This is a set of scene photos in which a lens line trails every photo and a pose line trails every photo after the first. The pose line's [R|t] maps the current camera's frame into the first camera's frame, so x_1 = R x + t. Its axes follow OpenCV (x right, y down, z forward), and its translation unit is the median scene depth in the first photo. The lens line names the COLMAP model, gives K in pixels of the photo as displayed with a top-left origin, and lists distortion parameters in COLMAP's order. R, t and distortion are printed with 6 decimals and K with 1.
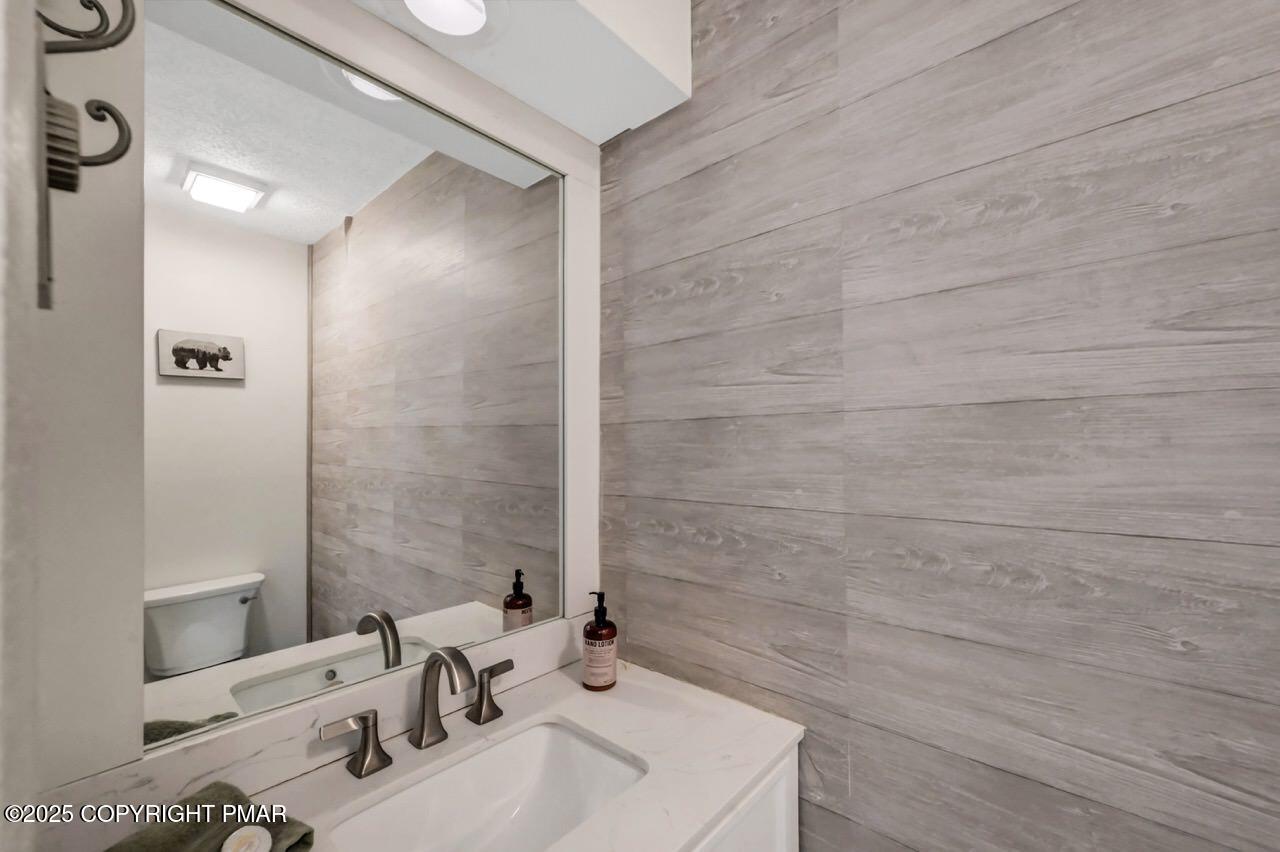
lens RADIAL K [[511.7, 0, 640.9], [0, 511.7, 434.9], [0, 0, 1]] dist [-0.000578, -0.000410]
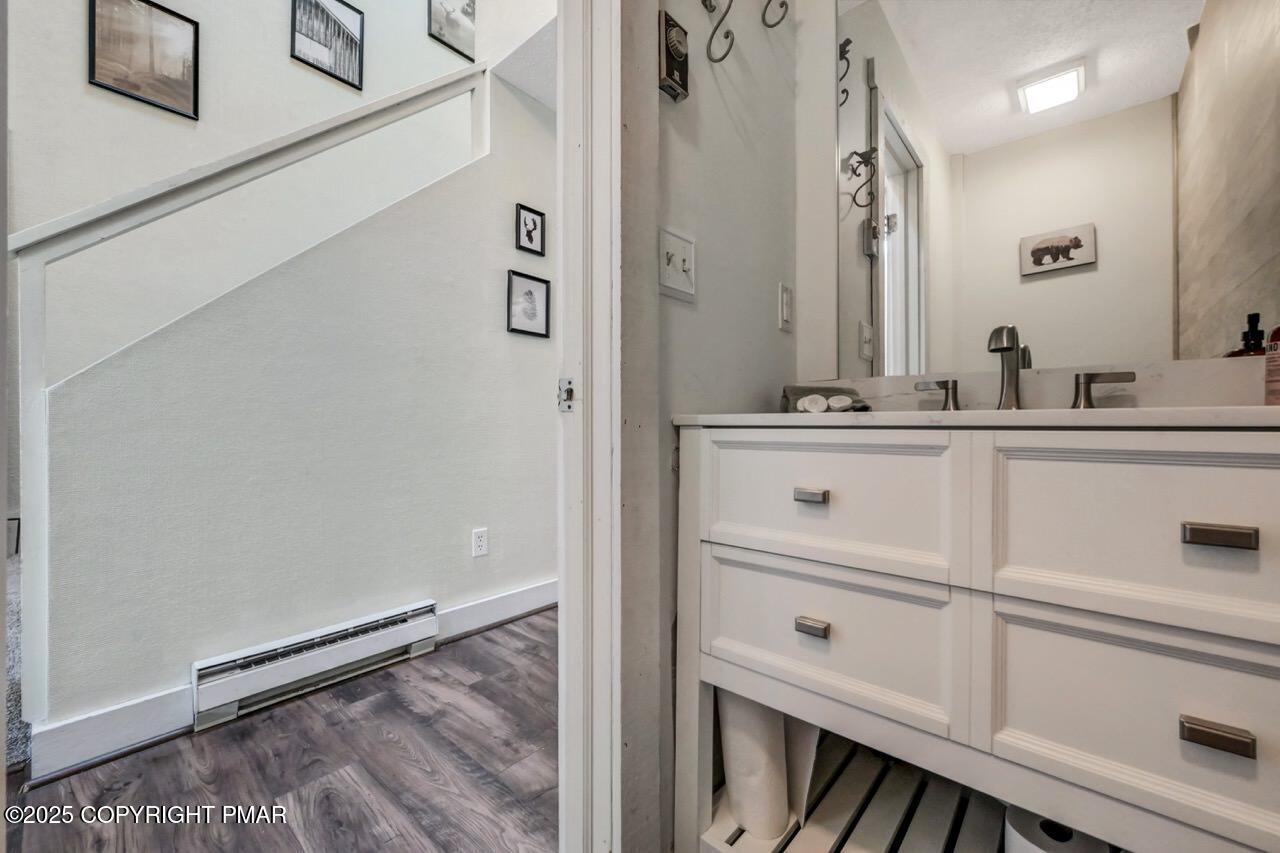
lens RADIAL K [[510.0, 0, 641.0], [0, 510.0, 425.5], [0, 0, 1]] dist [0.001541, -0.000322]
pose [[0.001932, -0.009516, -0.999953, 0.275381], [0.008491, 0.999919, -0.009499, 0.242626], [0.999962, -0.008472, 0.002013, 0.077352]]
